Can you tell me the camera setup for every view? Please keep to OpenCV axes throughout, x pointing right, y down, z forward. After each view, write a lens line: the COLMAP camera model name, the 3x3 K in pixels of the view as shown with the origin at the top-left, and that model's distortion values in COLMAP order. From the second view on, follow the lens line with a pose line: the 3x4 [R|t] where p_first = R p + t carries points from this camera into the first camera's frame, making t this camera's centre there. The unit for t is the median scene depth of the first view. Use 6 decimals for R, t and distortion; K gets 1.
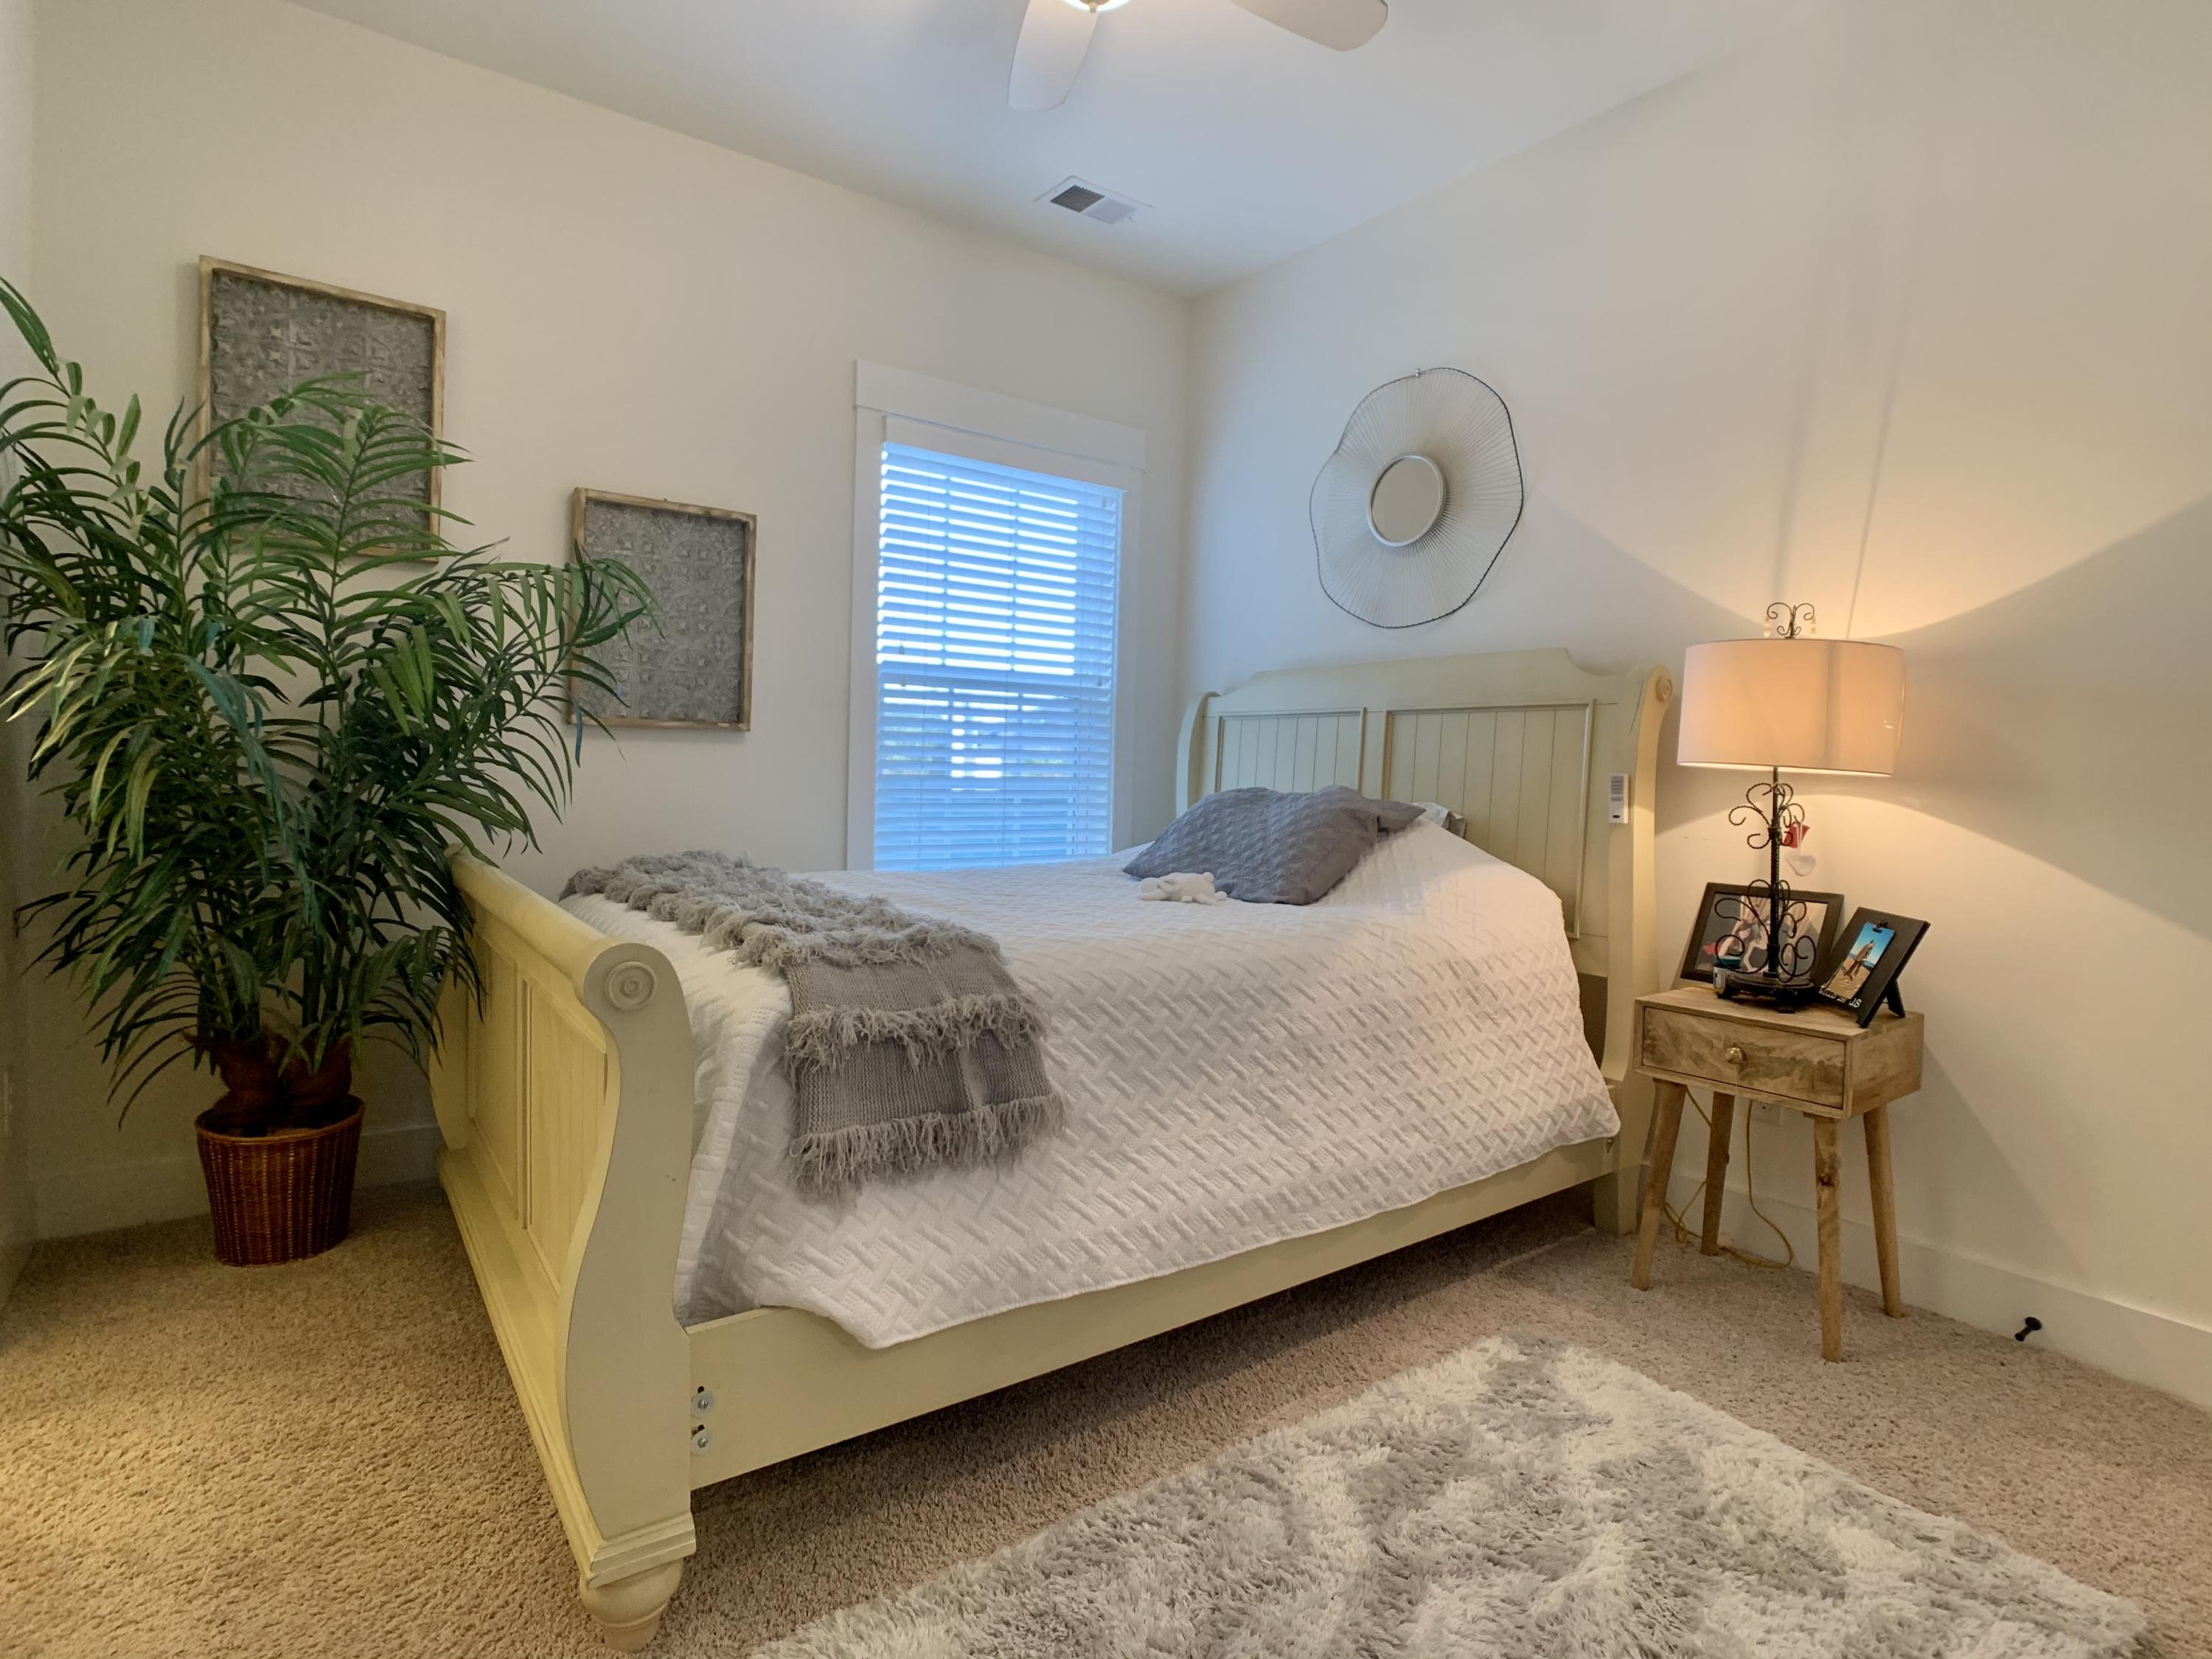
lens RADIAL K [[1142.3, 0, 1104.8], [0, 1142.3, 804.6], [0, 0, 1]] dist [-0.041293, 0.014873]
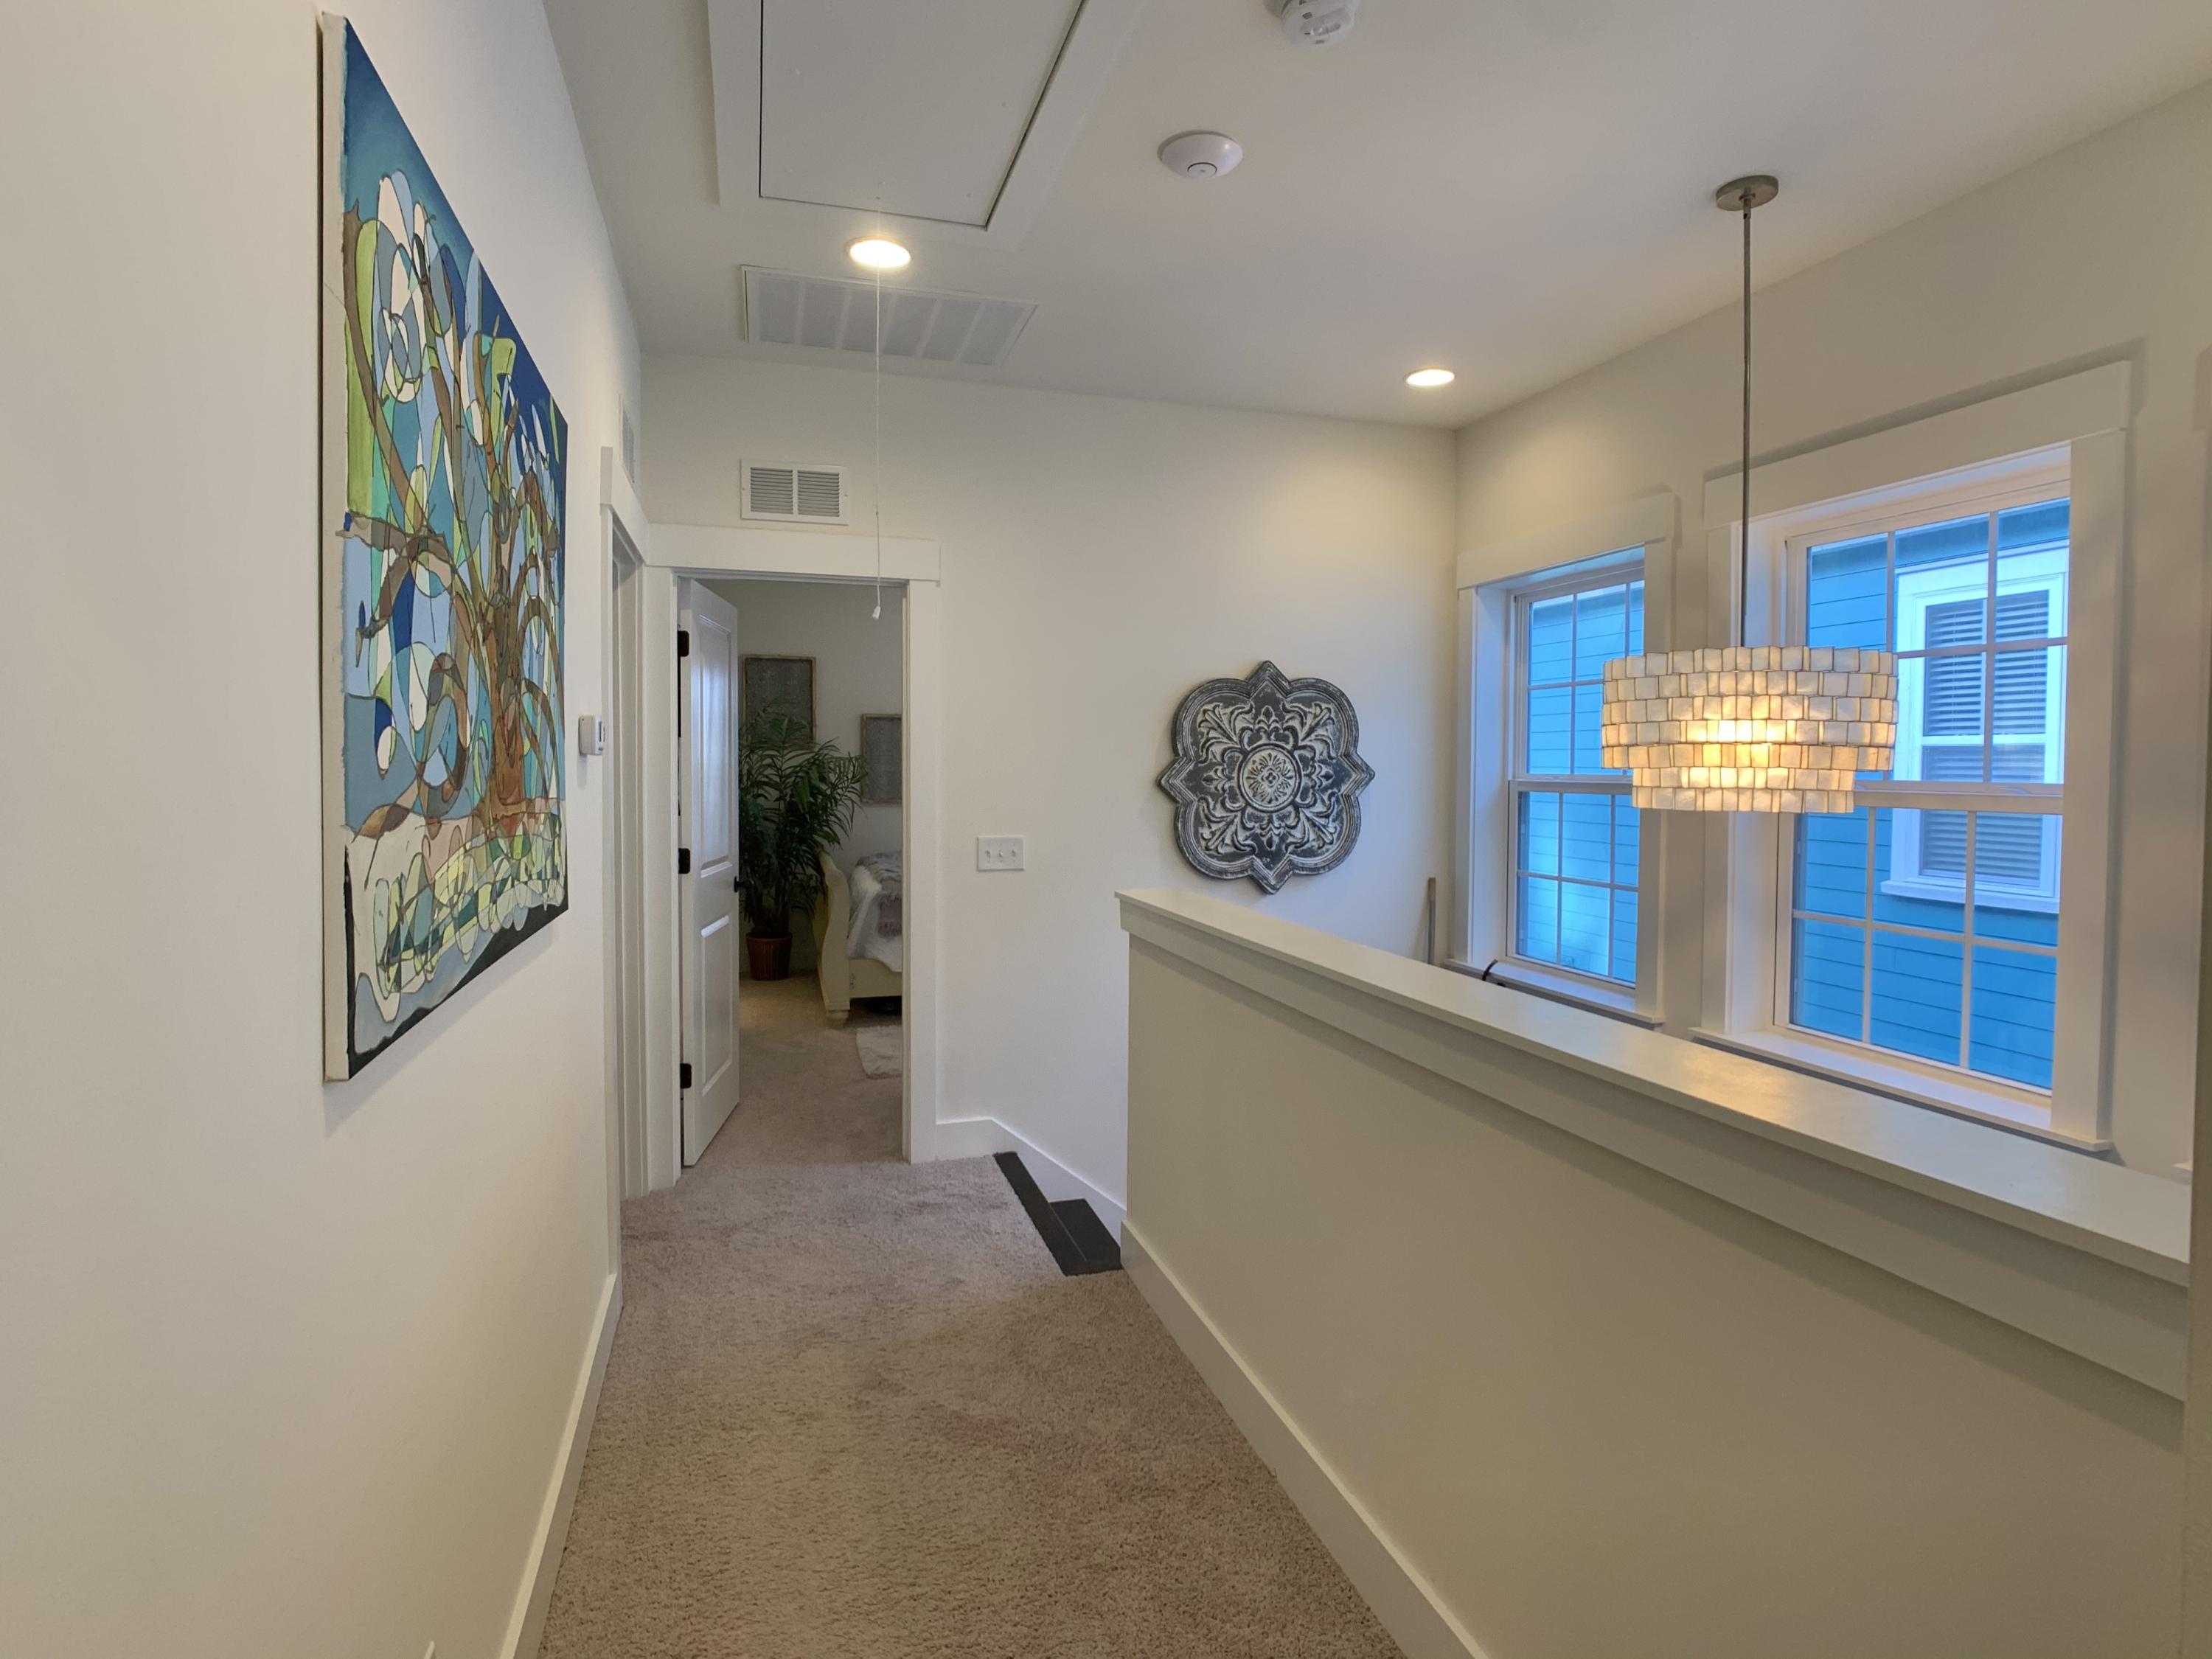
lens RADIAL K [[1142.3, 0, 1104.8], [0, 1142.3, 804.6], [0, 0, 1]] dist [-0.041293, 0.014873]
pose [[0.944530, -0.008324, -0.328321, 1.146148], [0.008818, 0.999961, 0.000018, -0.074418], [0.328308, -0.002912, 0.944566, -1.620288]]
